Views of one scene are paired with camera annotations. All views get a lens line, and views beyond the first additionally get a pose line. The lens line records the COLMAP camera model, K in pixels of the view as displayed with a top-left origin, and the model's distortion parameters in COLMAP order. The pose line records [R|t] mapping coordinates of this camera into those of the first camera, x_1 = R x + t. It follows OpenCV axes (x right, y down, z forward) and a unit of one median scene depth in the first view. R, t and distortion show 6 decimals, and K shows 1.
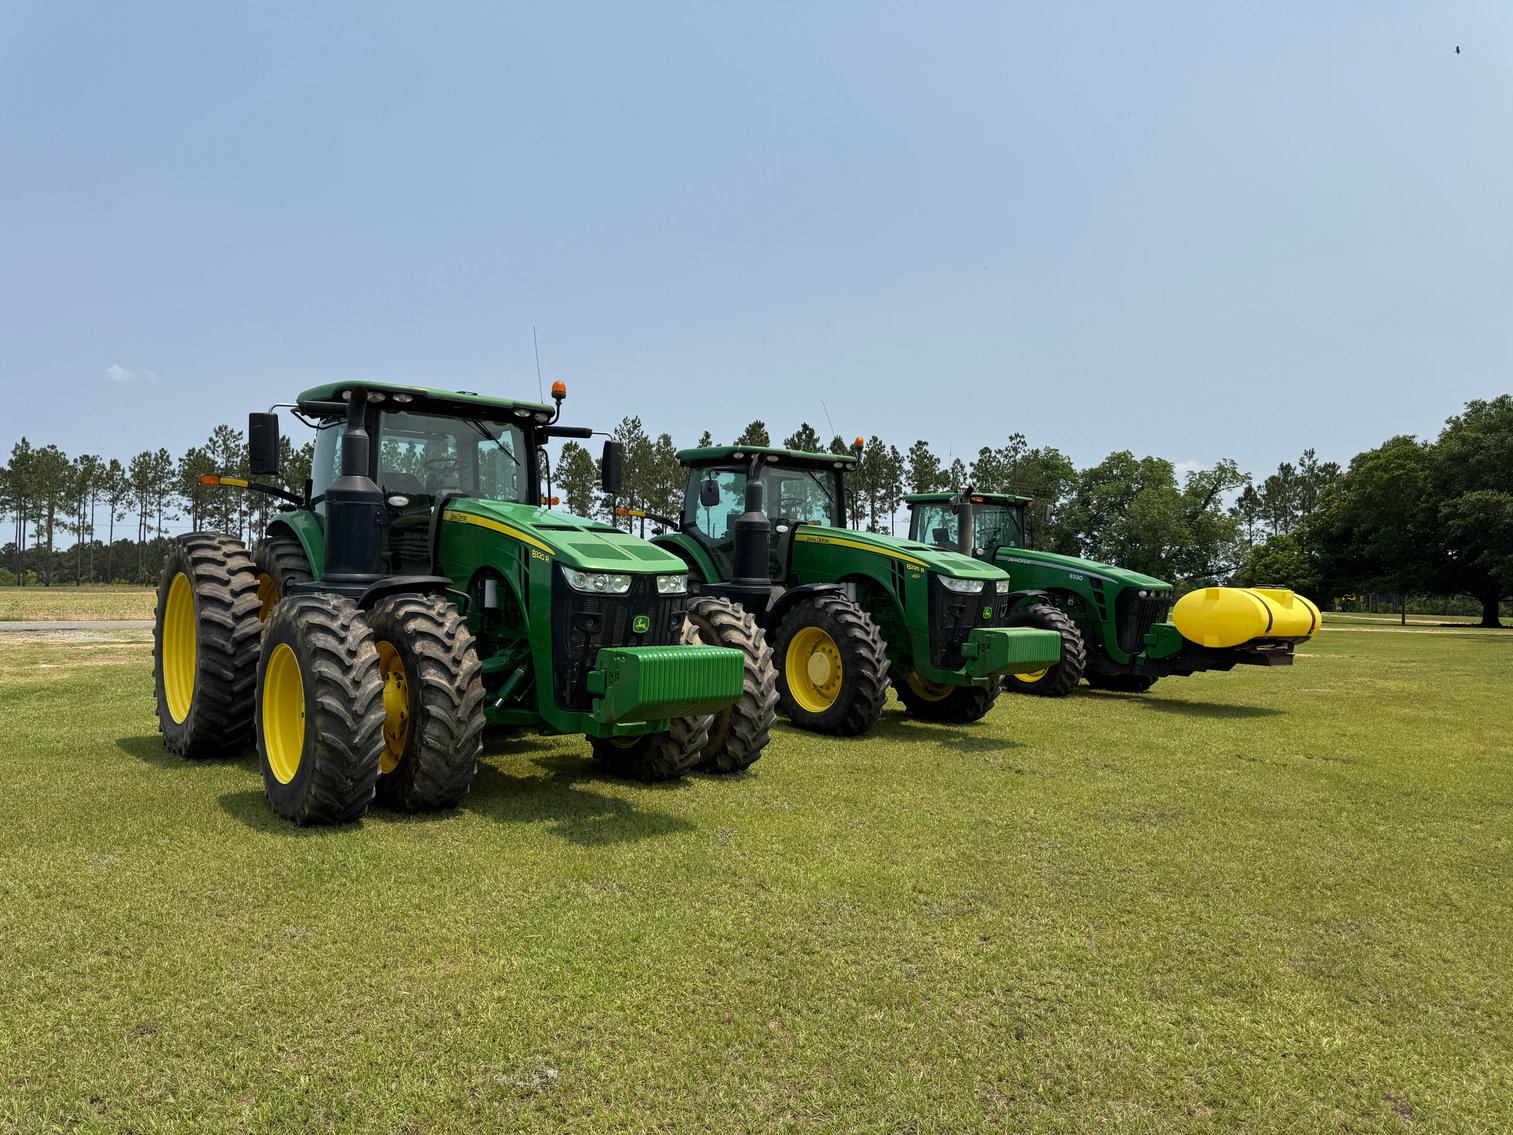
lens RADIAL K [[1061.0, 0, 750.5], [0, 1061.0, 568.5], [0, 0, 1]] dist [0.134317, -0.255093]
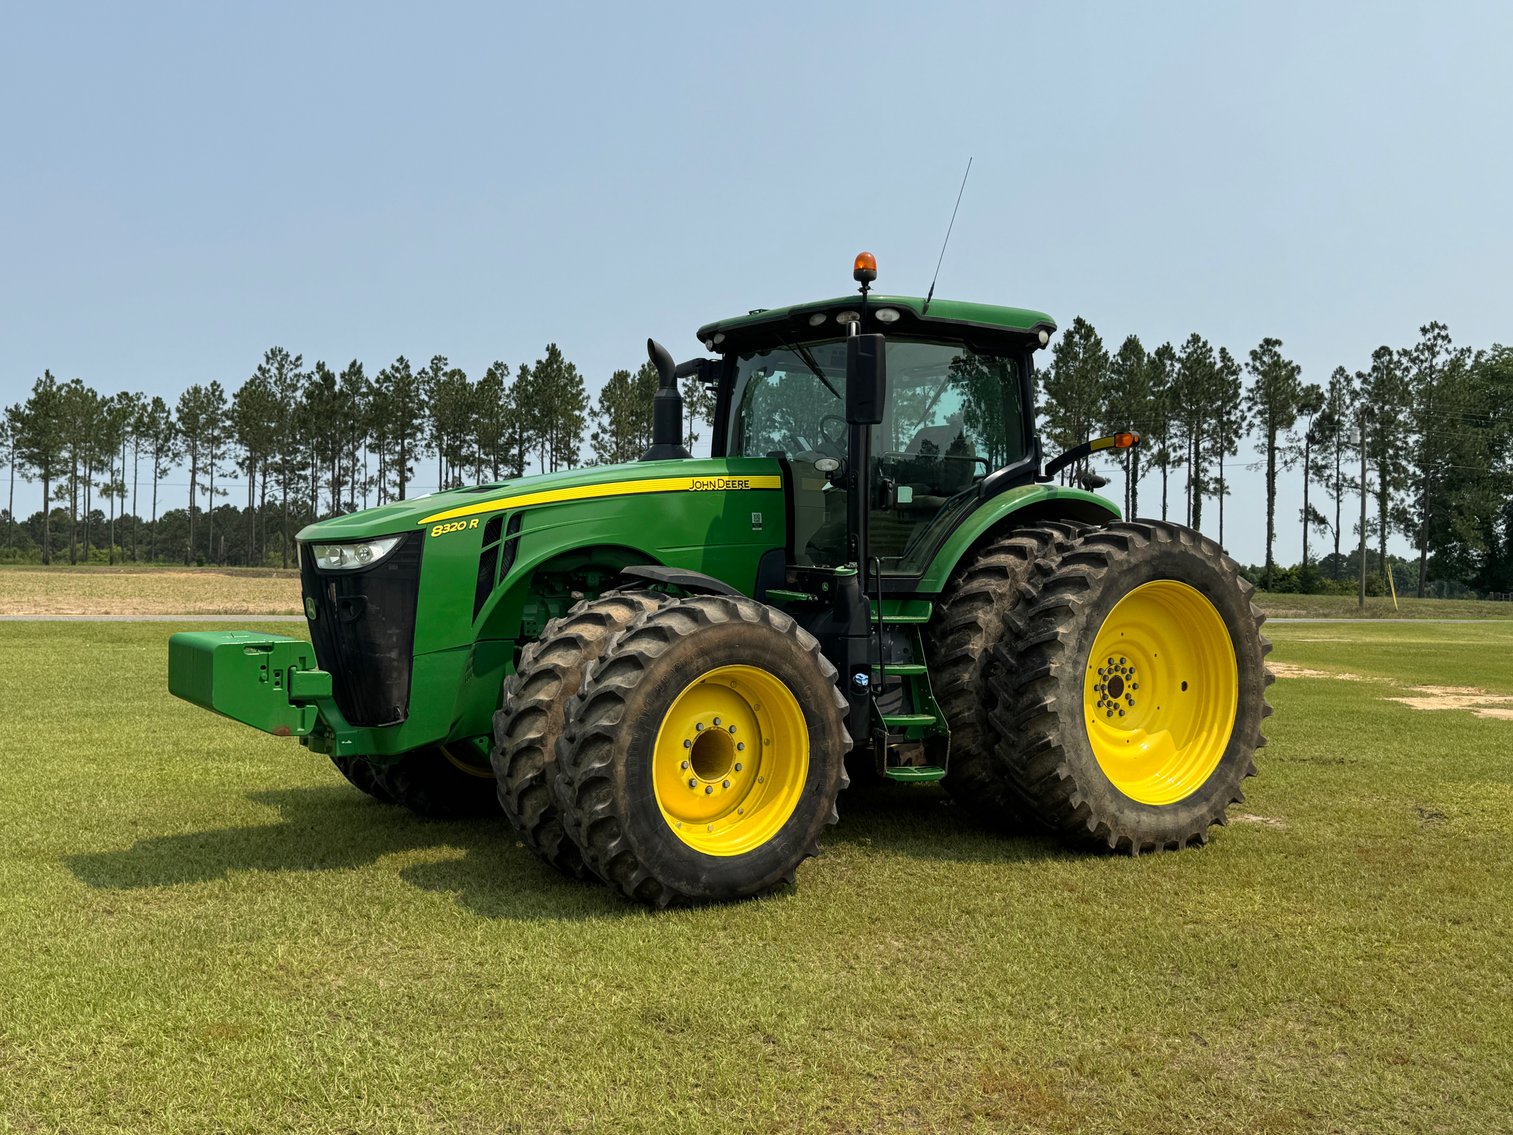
lens RADIAL K [[1514.4, 0, 756.5], [0, 1514.4, 567.5], [0, 0, 1]] dist [0.203718, -0.462573]
pose [[0.975198, 0.005098, -0.221275, 0.617001], [-0.001987, 0.999896, 0.014280, 0.012051], [0.221324, -0.013486, 0.975107, 0.493467]]
